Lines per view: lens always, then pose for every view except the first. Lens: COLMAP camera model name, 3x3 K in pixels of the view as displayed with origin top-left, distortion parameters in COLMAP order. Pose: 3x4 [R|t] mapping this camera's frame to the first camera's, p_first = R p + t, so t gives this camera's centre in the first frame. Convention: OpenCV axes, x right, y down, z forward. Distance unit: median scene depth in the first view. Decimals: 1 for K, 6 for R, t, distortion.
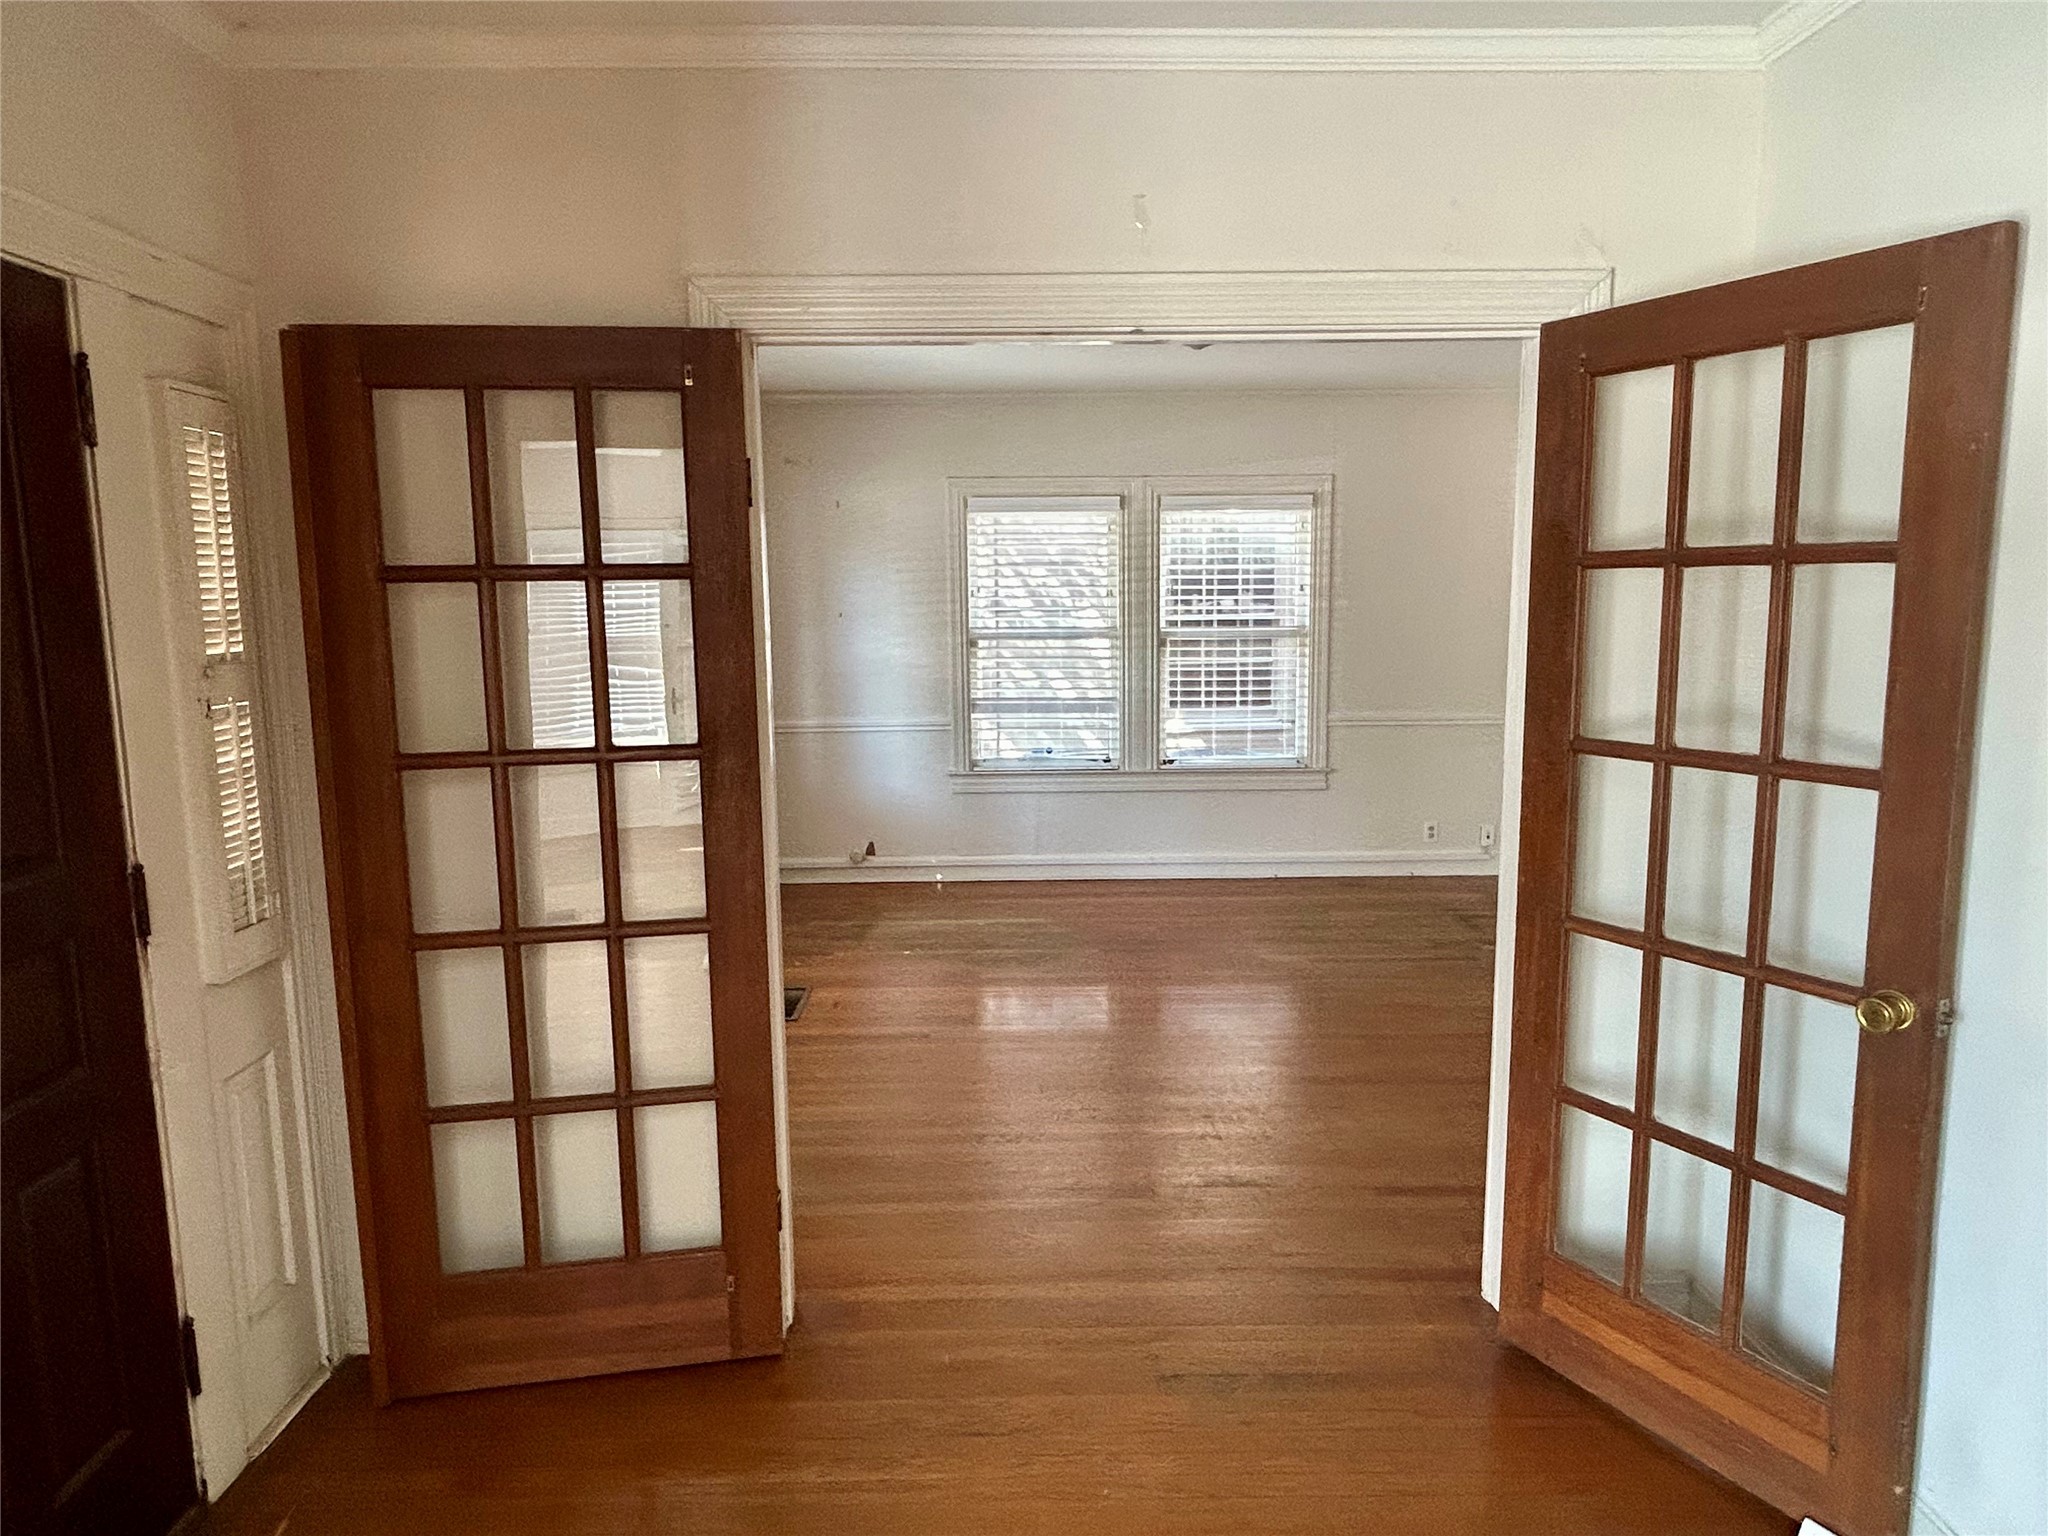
lens RADIAL K [[1309.8, 0, 1024.0], [0, 1309.8, 768.0], [0, 0, 1]] dist [0.032305, 0.000111]
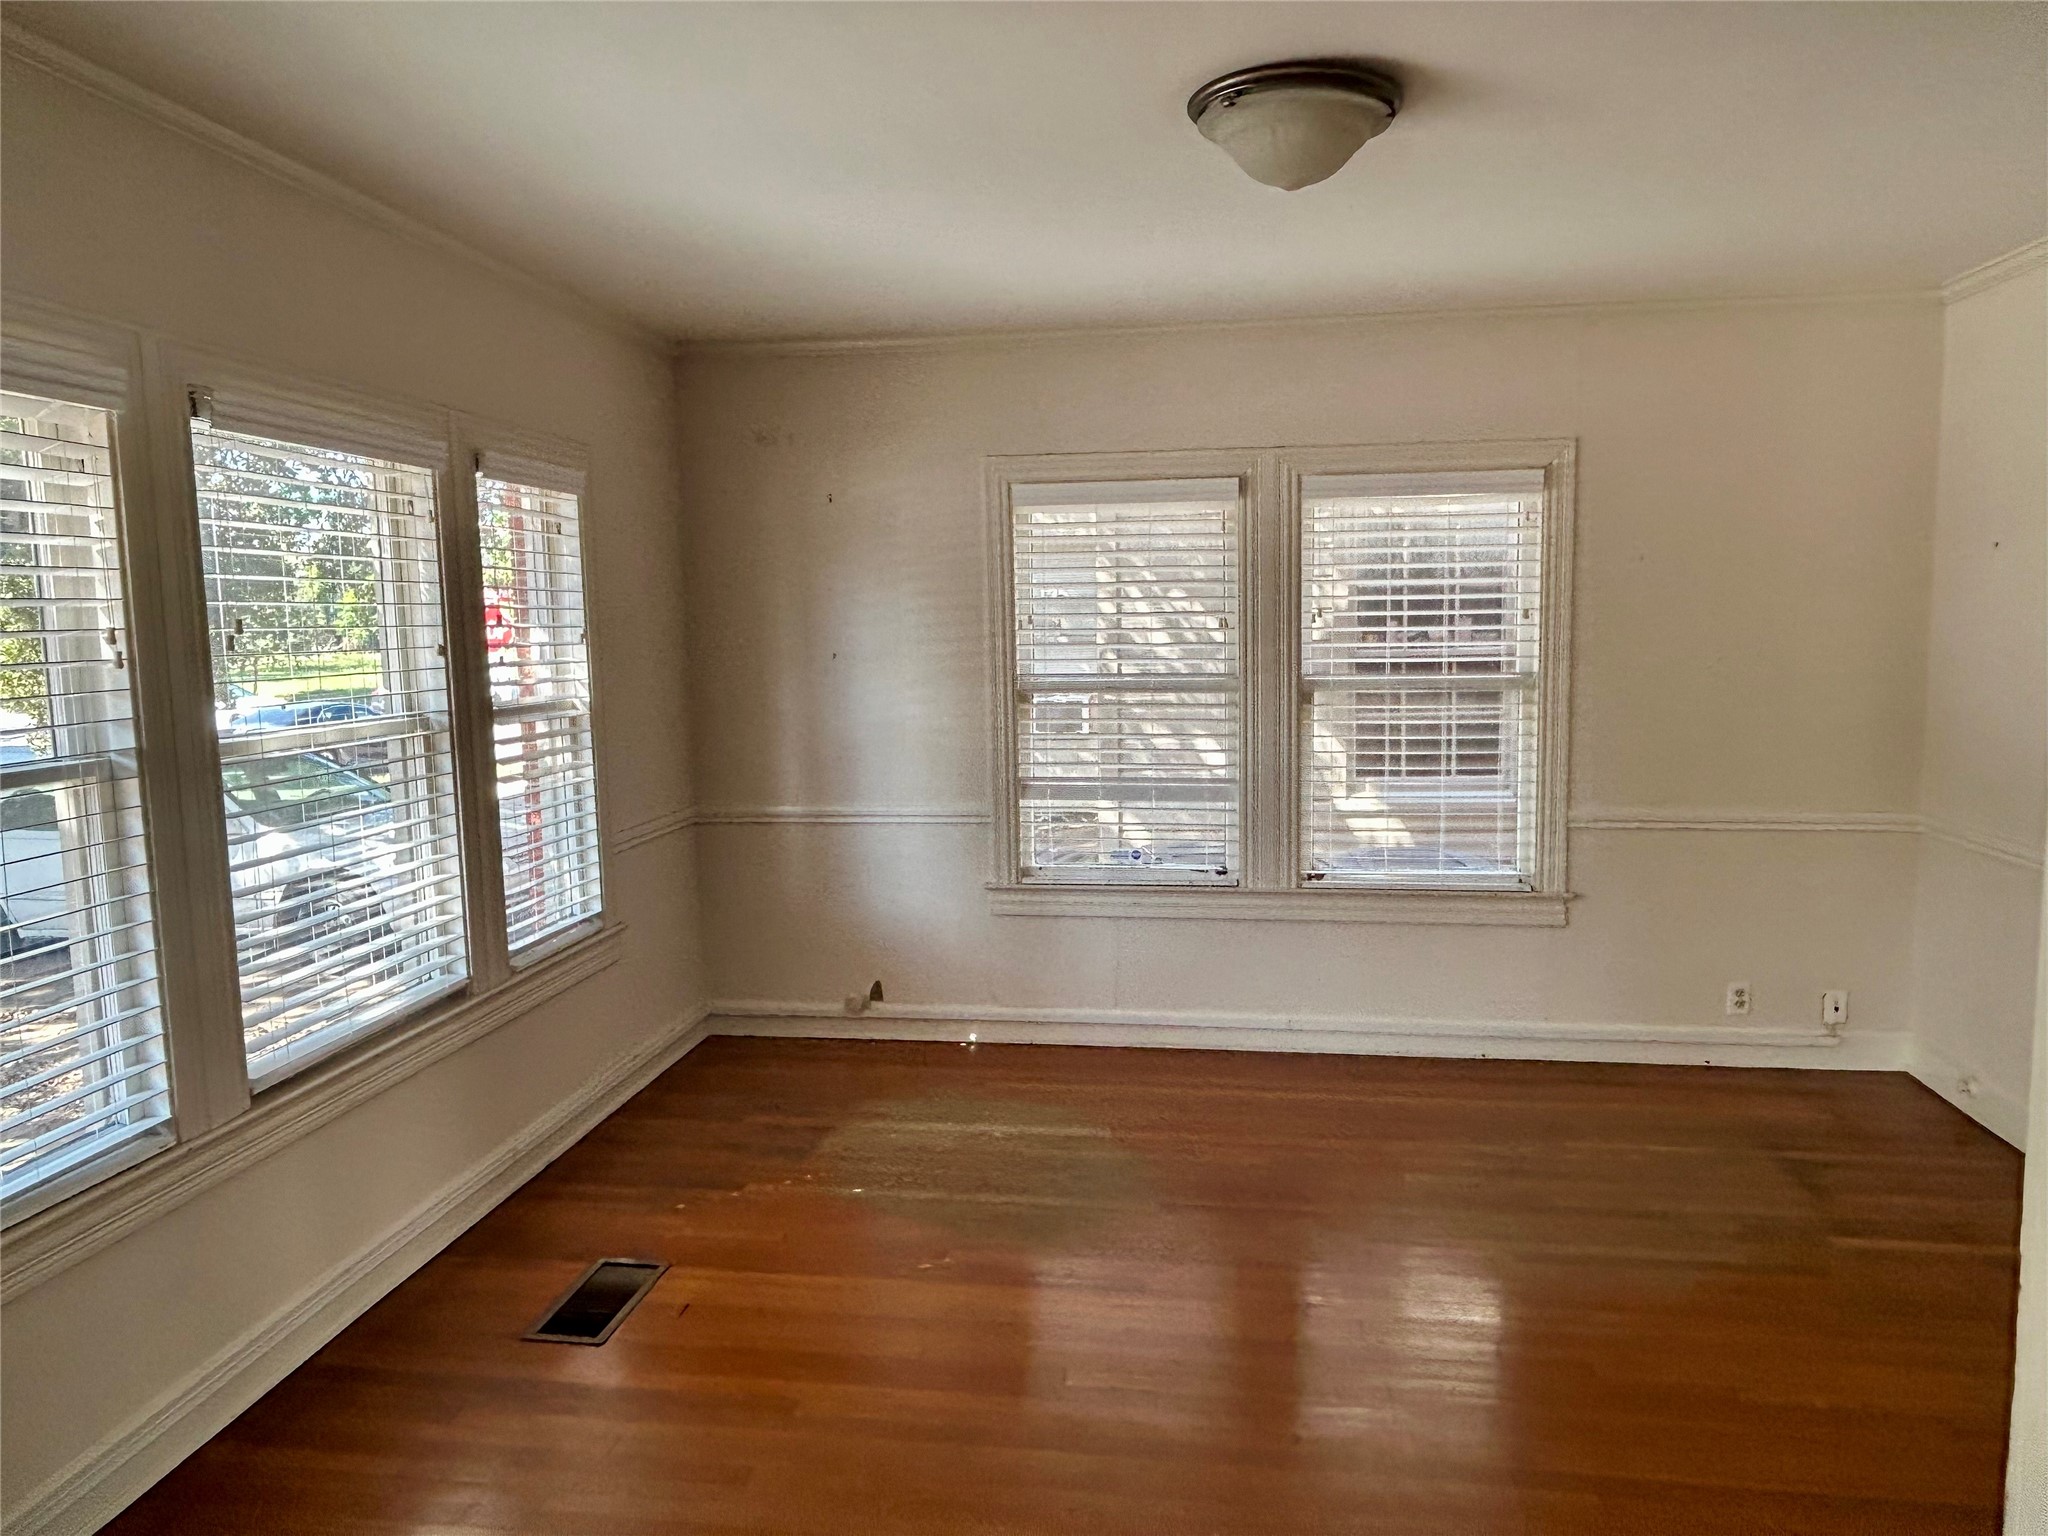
lens RADIAL K [[1390.6, 0, 1024.0], [0, 1390.6, 768.0], [0, 0, 1]] dist [0.012446, -0.025374]
pose [[0.985861, 0.012314, -0.167114, 0.082793], [-0.017380, 0.999432, -0.028887, -0.037090], [0.166663, 0.031383, 0.985514, 0.284741]]
